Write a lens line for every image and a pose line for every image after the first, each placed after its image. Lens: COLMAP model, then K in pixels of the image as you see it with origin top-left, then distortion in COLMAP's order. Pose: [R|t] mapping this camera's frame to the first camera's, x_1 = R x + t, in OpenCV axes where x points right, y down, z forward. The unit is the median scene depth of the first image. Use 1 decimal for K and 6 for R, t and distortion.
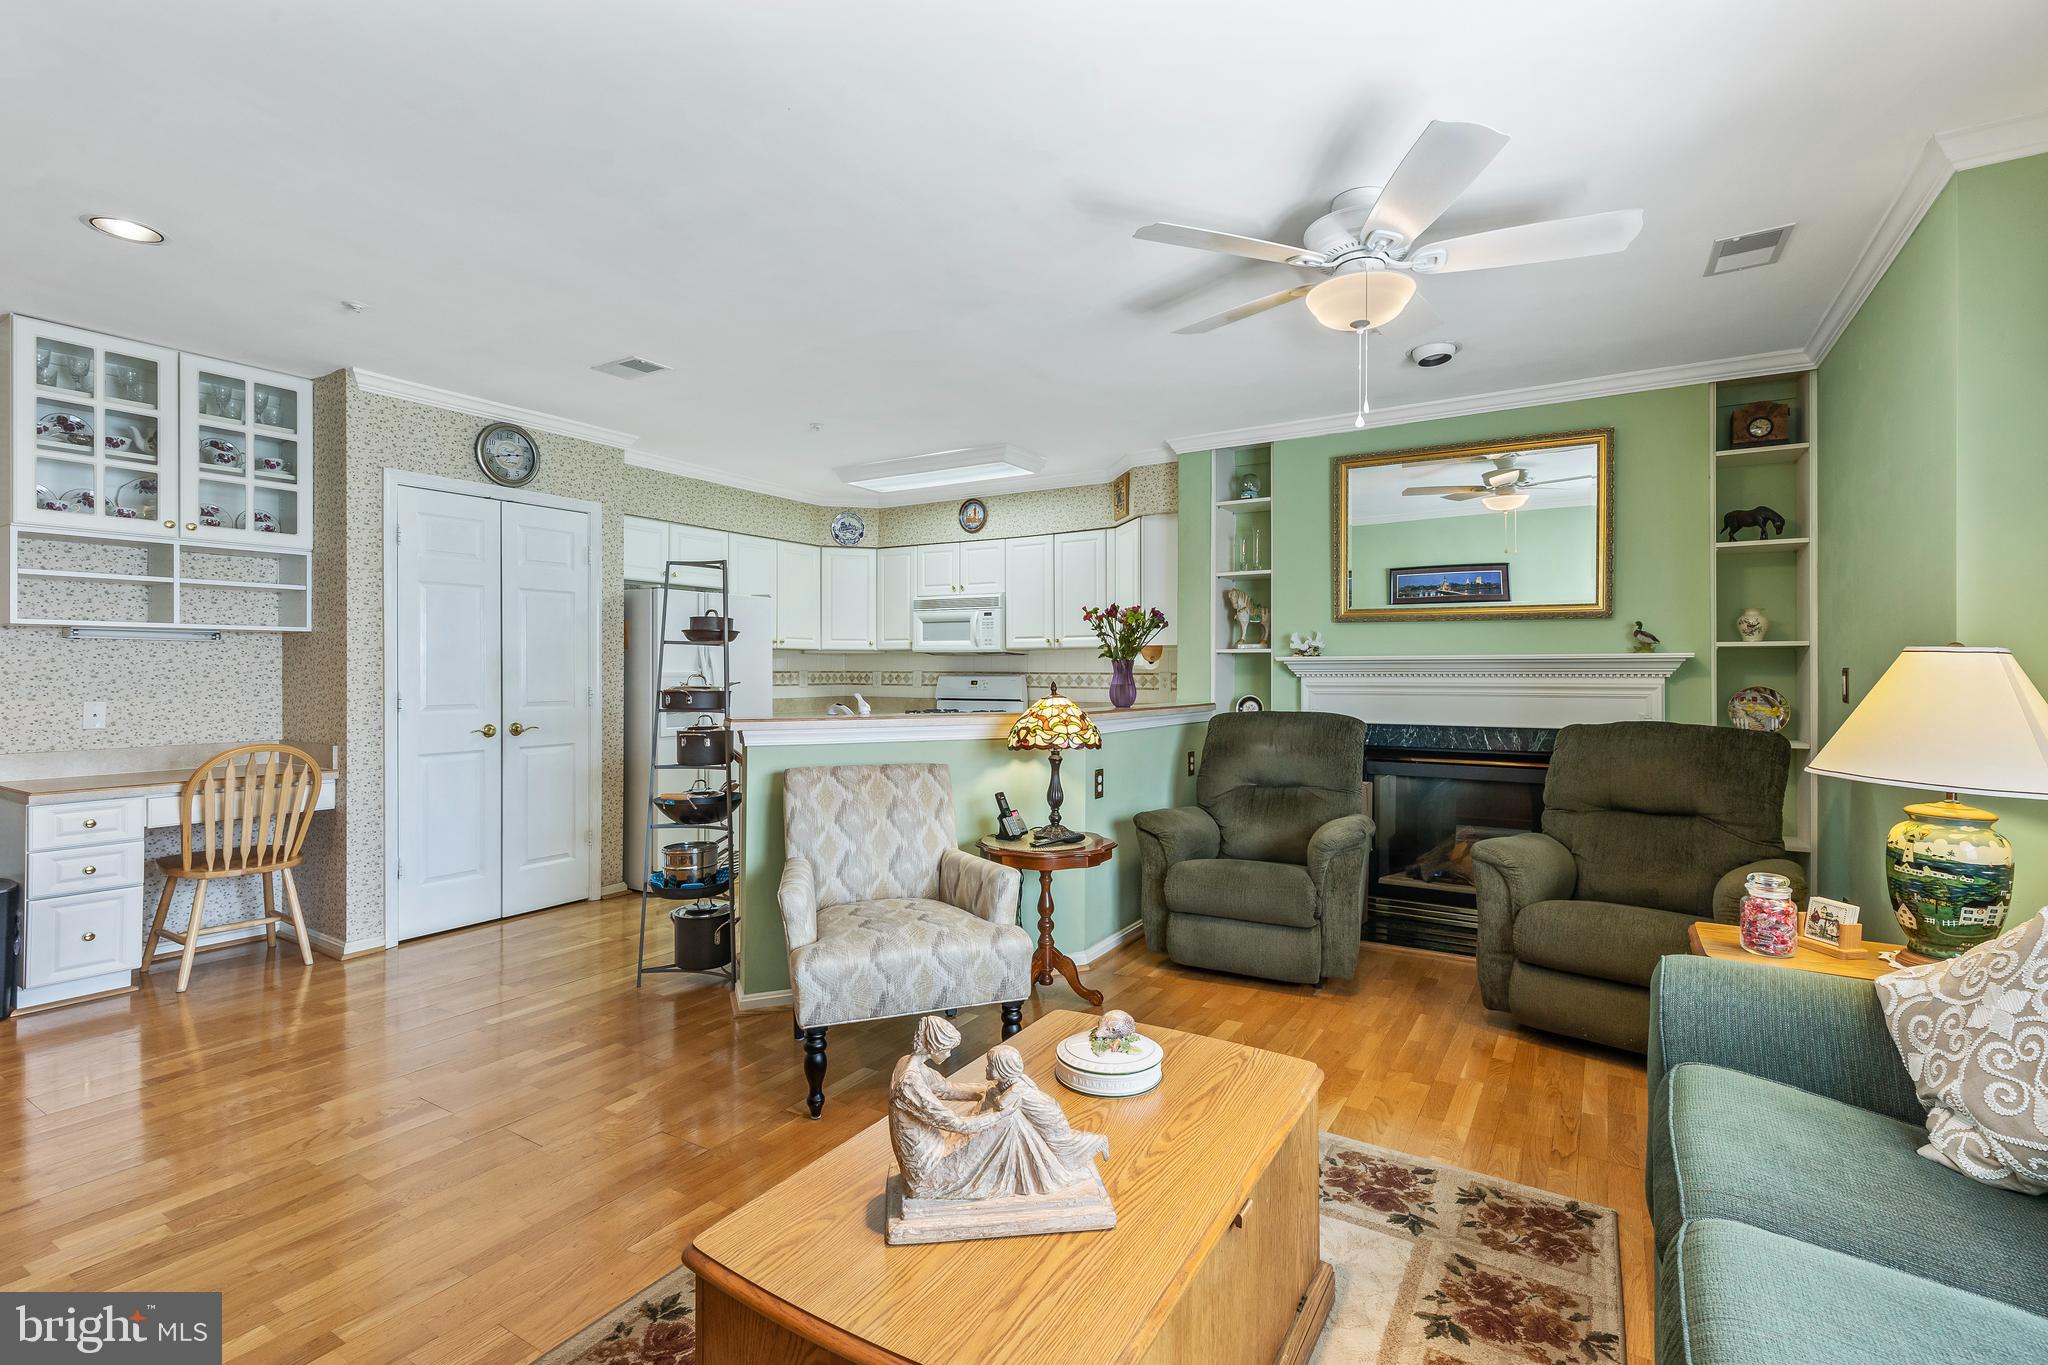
lens RADIAL K [[934.7, 0, 1029.9], [0, 934.7, 666.4], [0, 0, 1]] dist [0.002678, 0.000007]
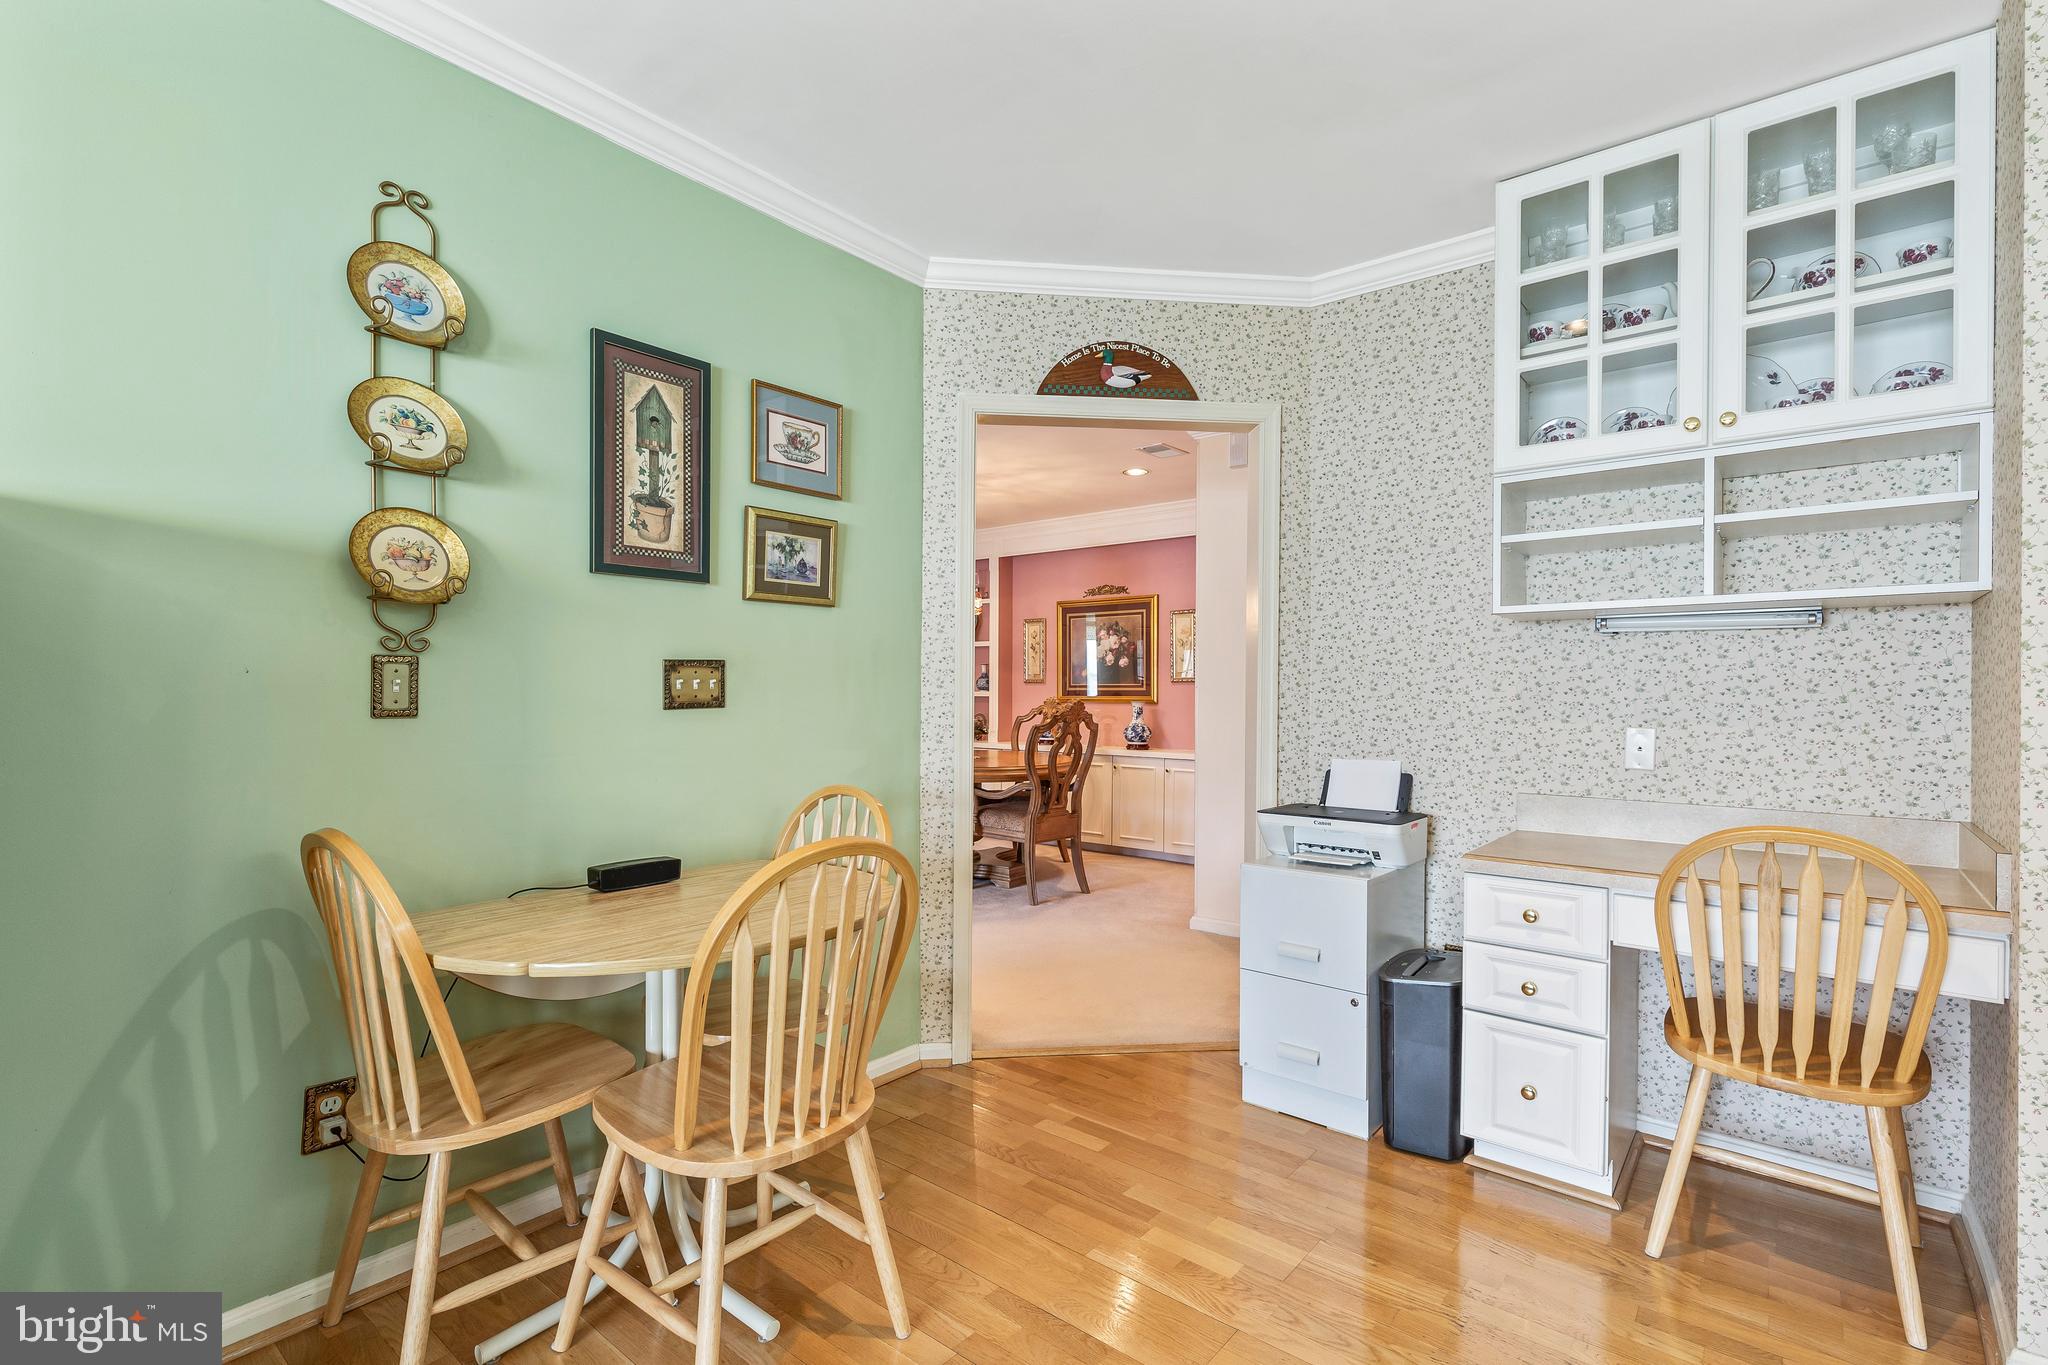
lens RADIAL K [[945.0, 0, 1031.4], [0, 945.0, 696.5], [0, 0, 1]] dist [0.002682, 0.000076]
pose [[-0.126831, -0.000992, -0.991924, -0.260155], [-0.004629, 0.999989, -0.000409, 0.016139], [0.991913, 0.004540, -0.126835, 0.603124]]
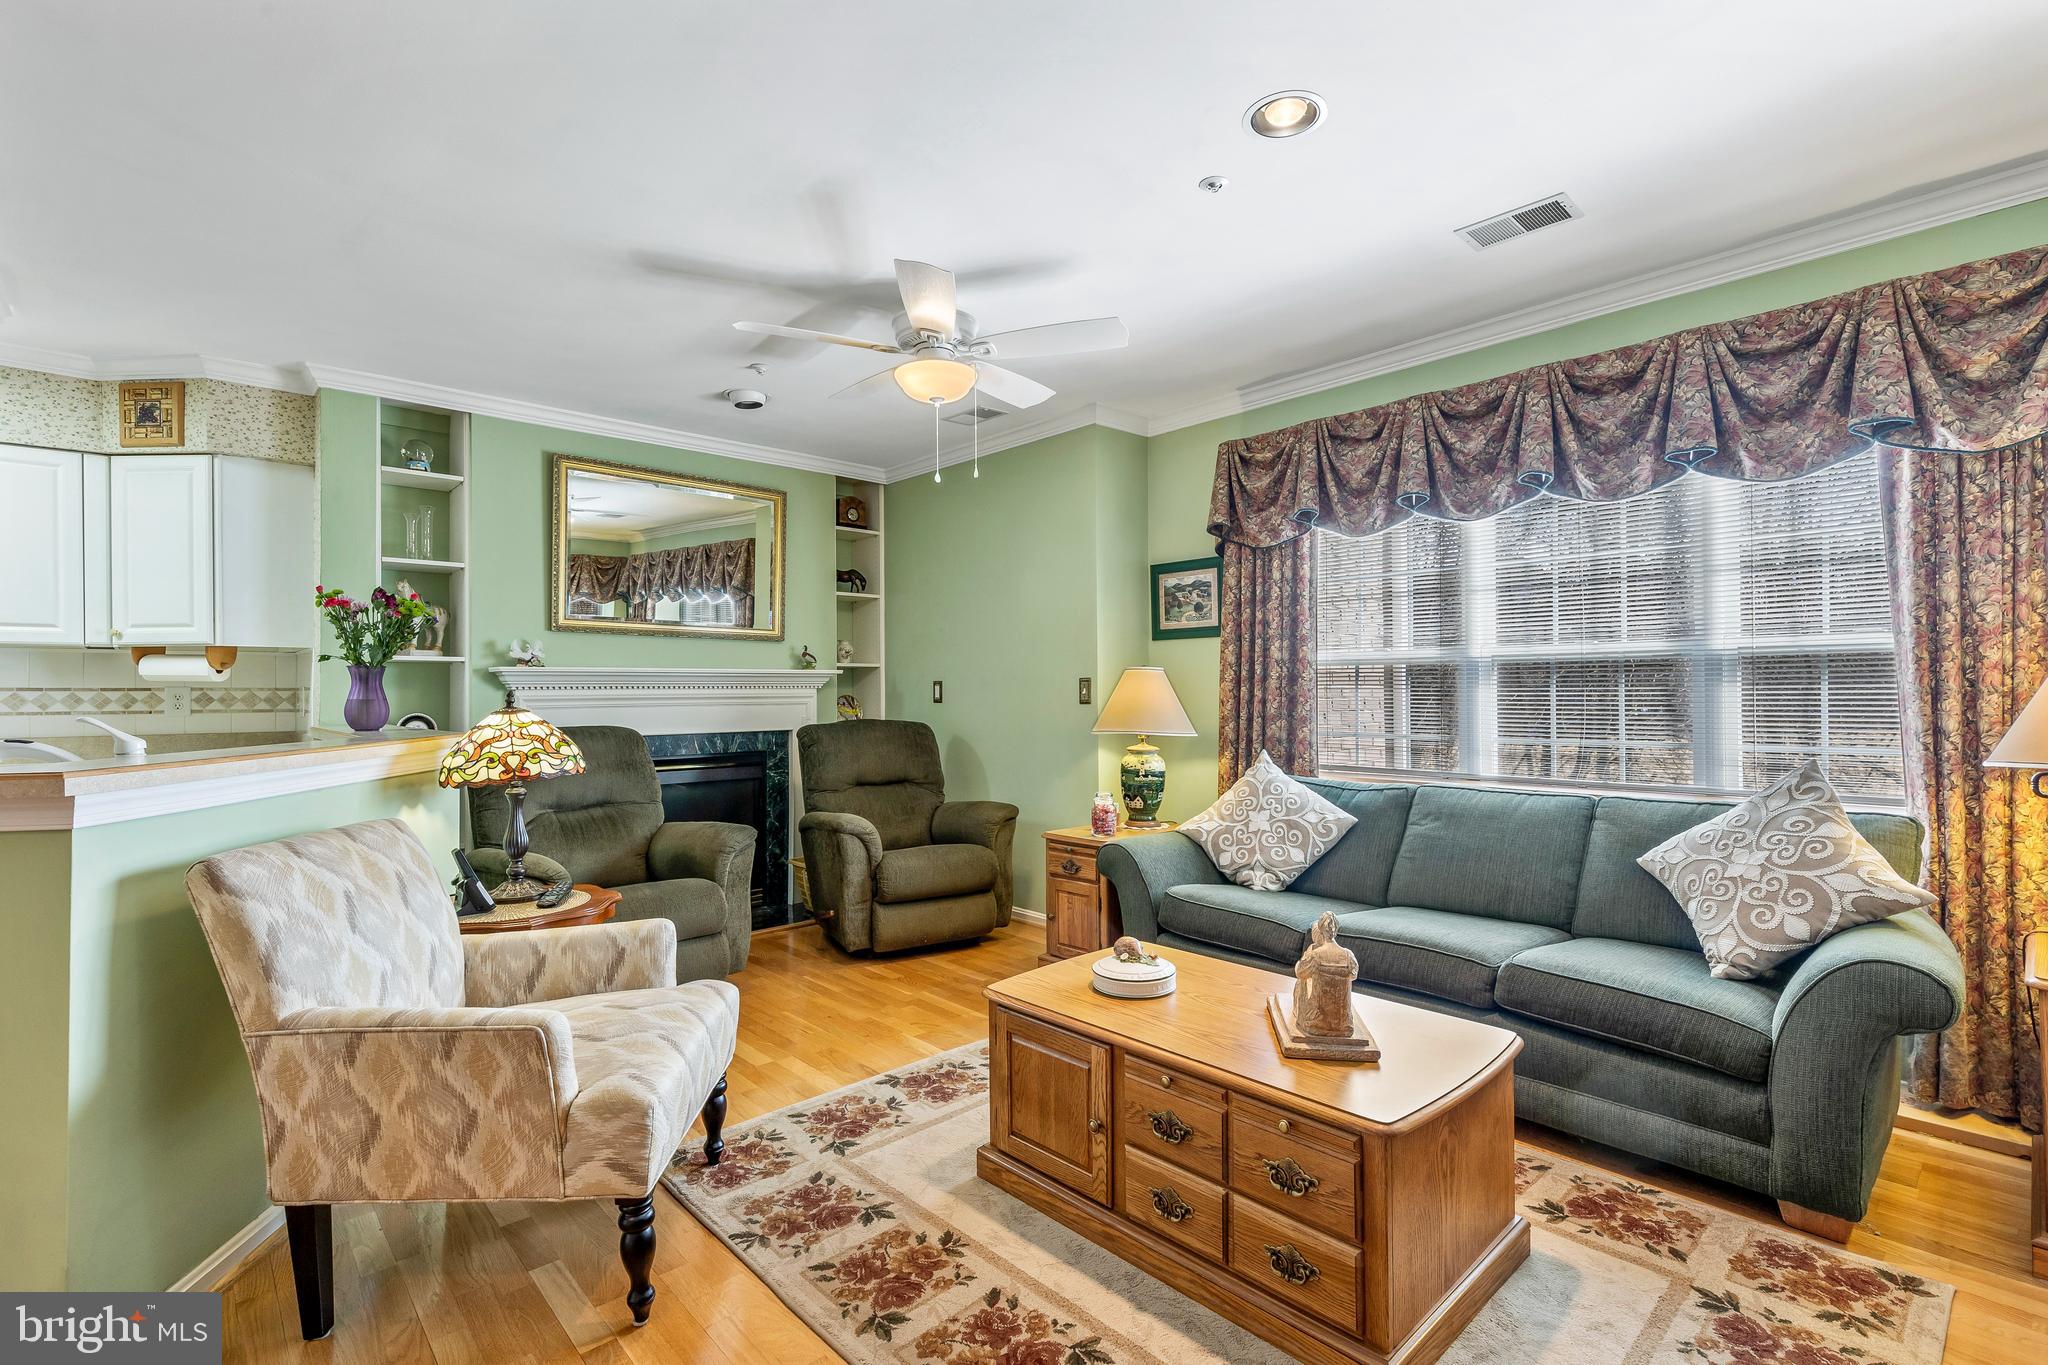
lens RADIAL K [[938.5, 0, 1025.8], [0, 938.5, 685.6], [0, 0, 1]] dist [0.008359, 0.000171]
pose [[0.270293, 0.003690, 0.962771, -0.499655], [0.001281, 0.999990, -0.004193, 0.013105], [-0.962777, 0.002366, 0.270286, 0.332988]]
